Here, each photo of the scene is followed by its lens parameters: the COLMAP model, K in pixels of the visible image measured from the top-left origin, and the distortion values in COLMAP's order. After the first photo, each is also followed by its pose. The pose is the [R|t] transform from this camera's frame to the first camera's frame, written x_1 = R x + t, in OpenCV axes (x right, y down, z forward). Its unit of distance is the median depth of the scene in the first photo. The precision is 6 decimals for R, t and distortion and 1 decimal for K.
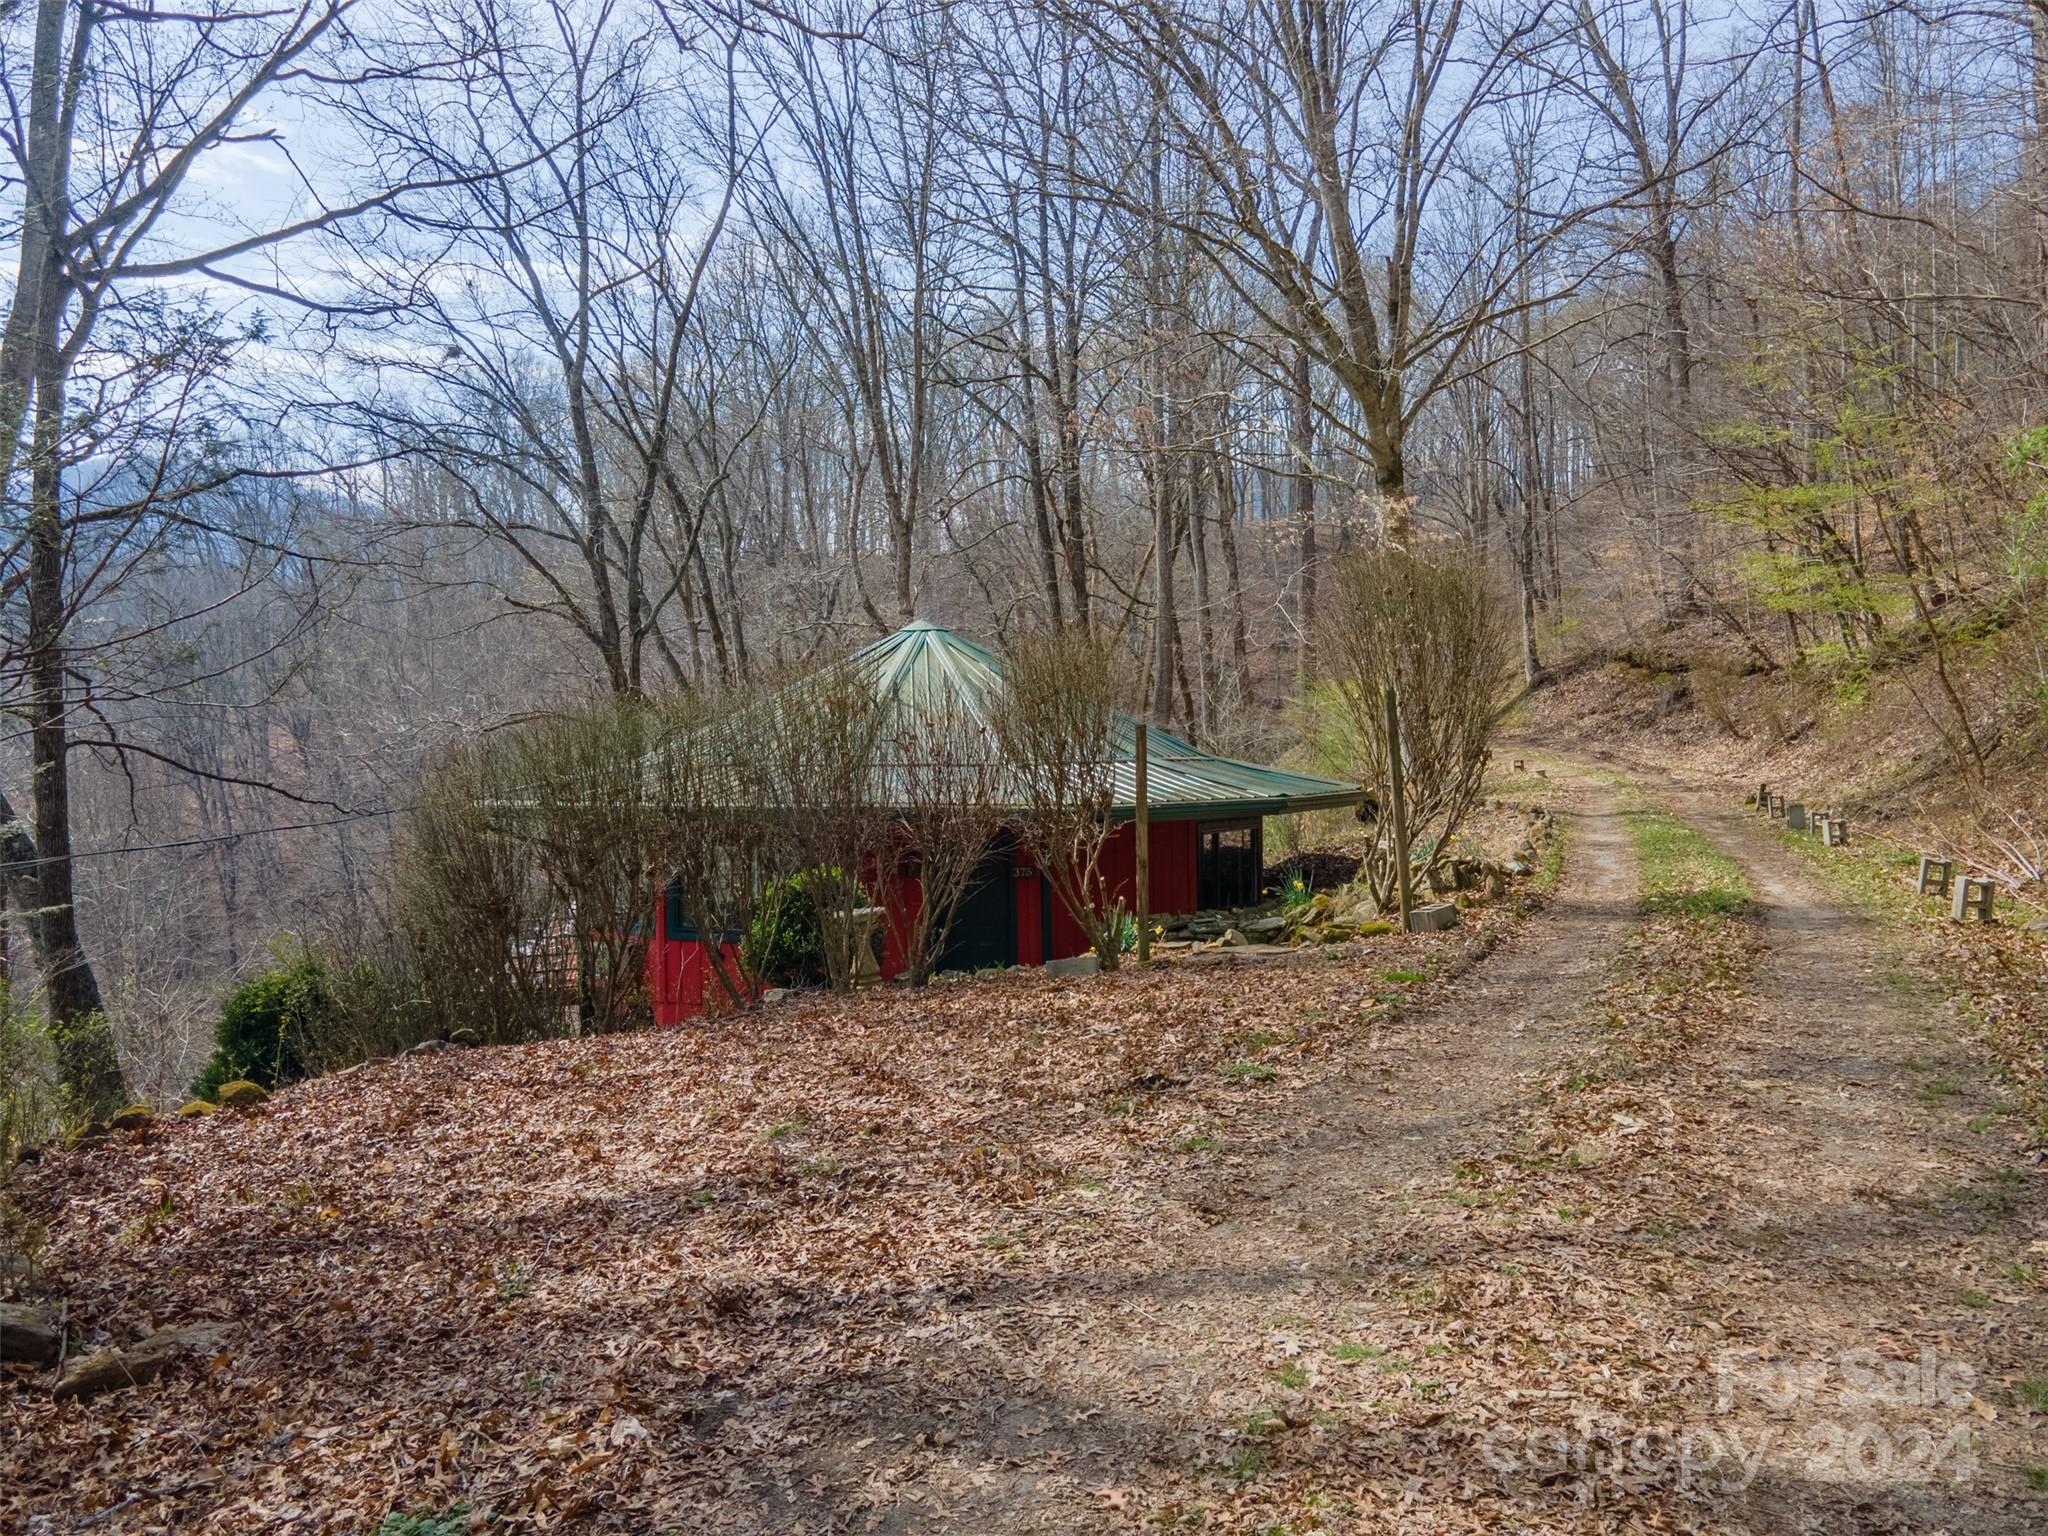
lens RADIAL K [[1494.3, 0, 1020.4], [0, 1494.3, 765.9], [0, 0, 1]] dist [0.035295, 0.006535]
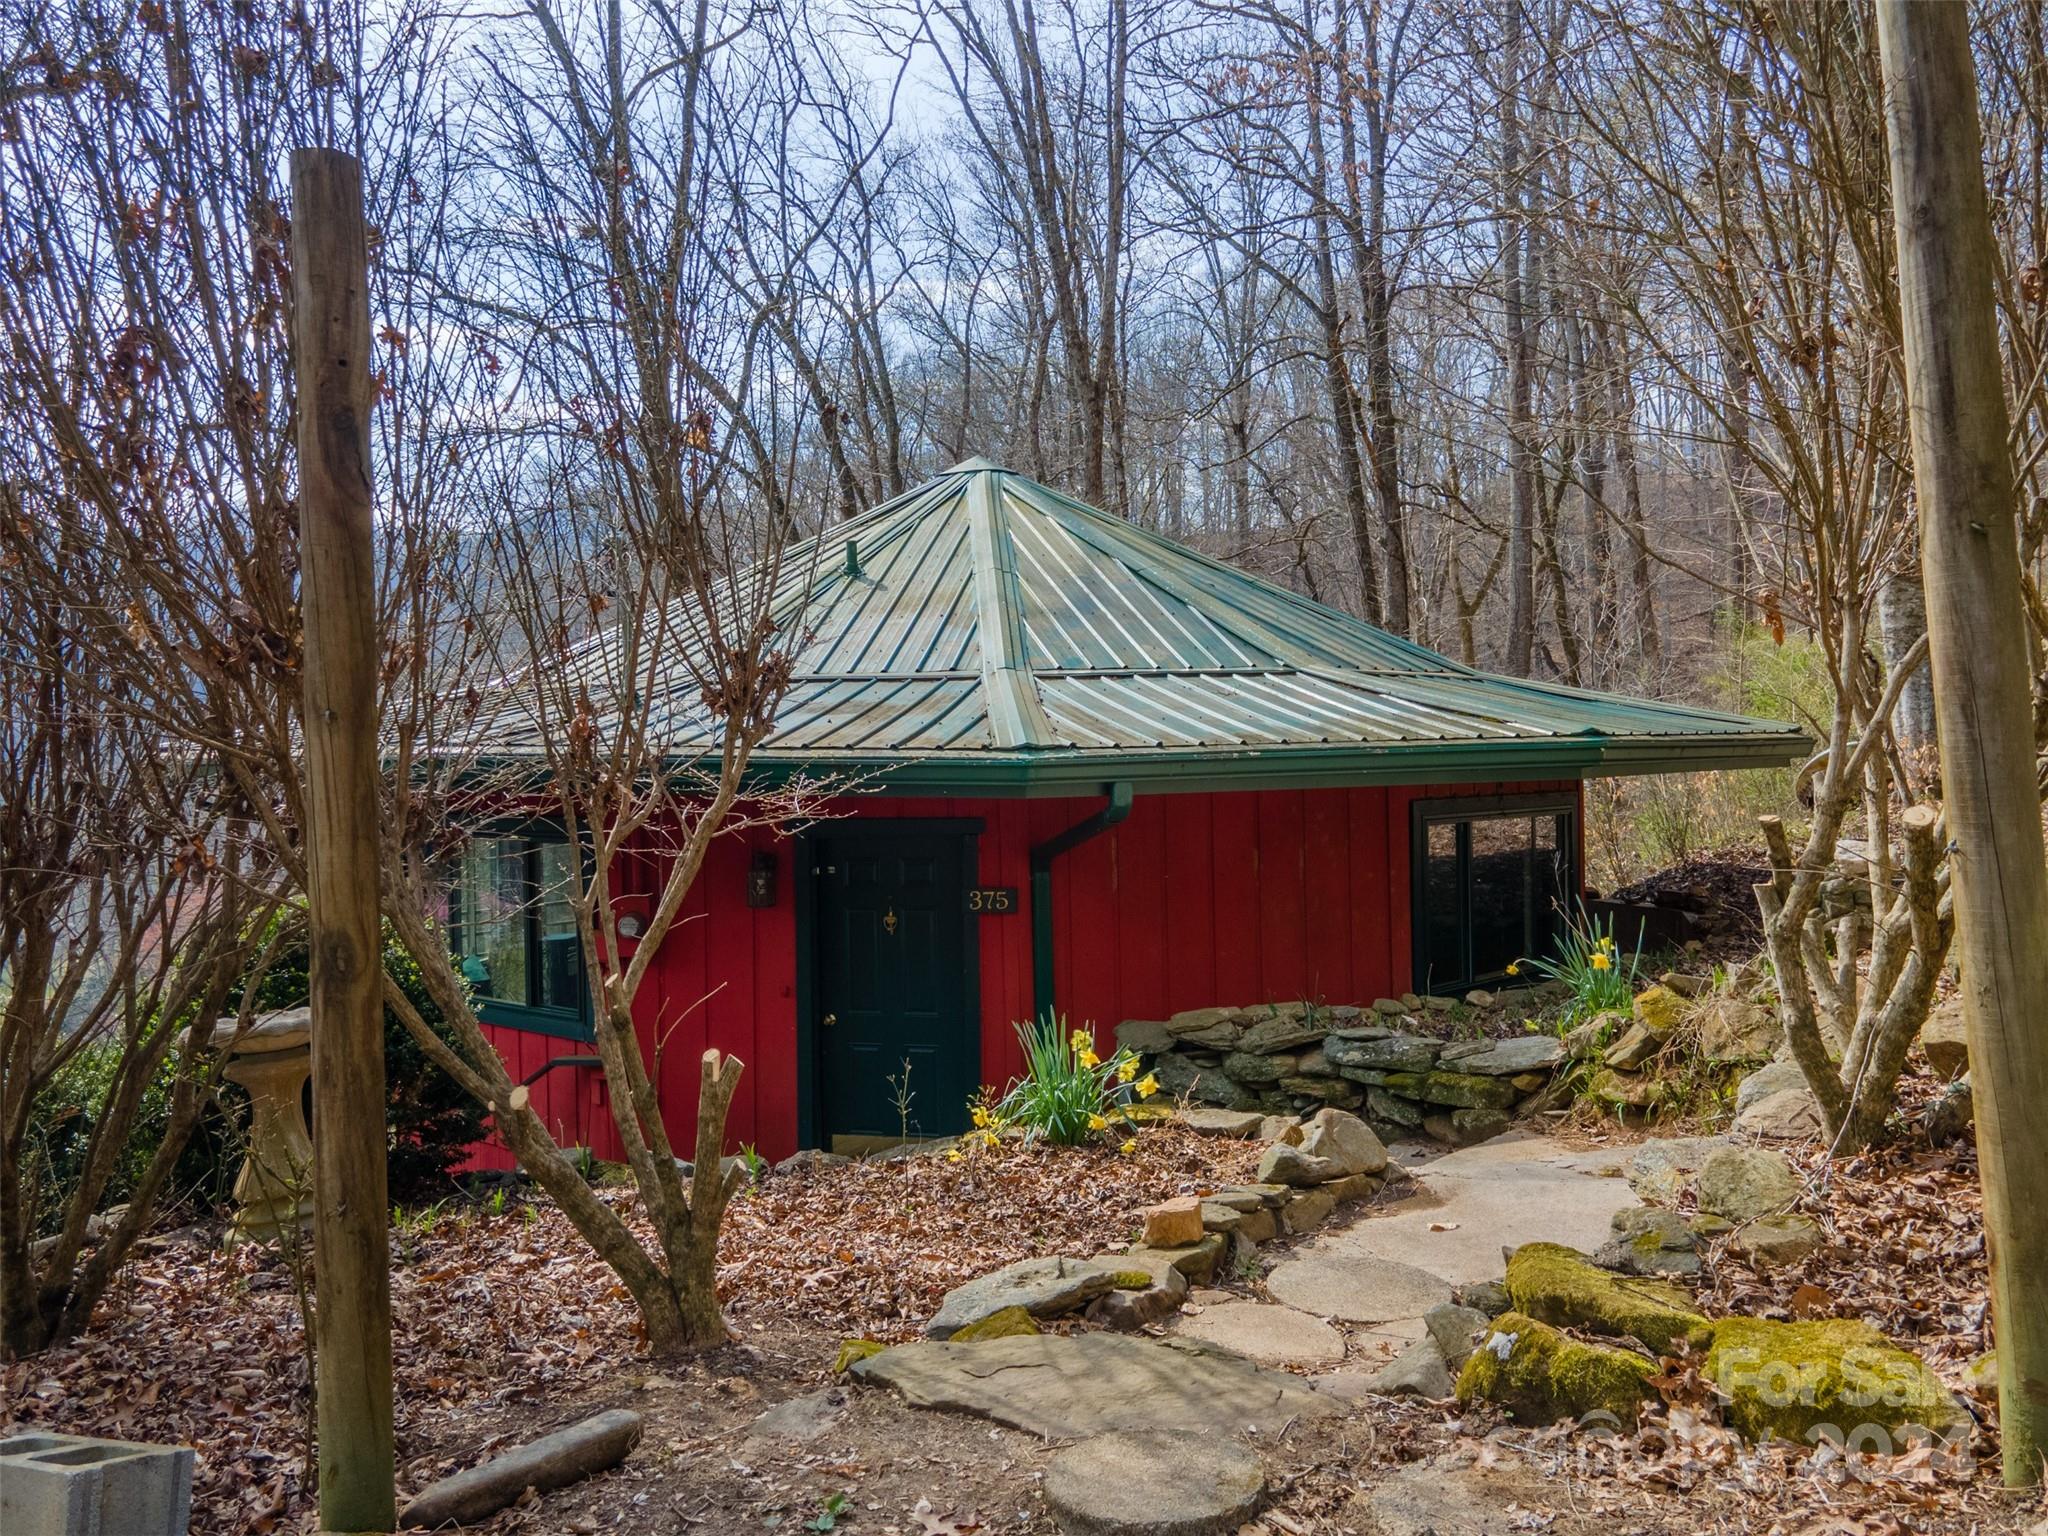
lens RADIAL K [[1494.3, 0, 1020.4], [0, 1494.3, 765.9], [0, 0, 1]] dist [0.035295, 0.006535]
pose [[0.964672, -0.008183, -0.263328, 0.121754], [0.009037, 0.999957, 0.002033, 0.025097], [0.263300, -0.004341, 0.964704, 0.501430]]
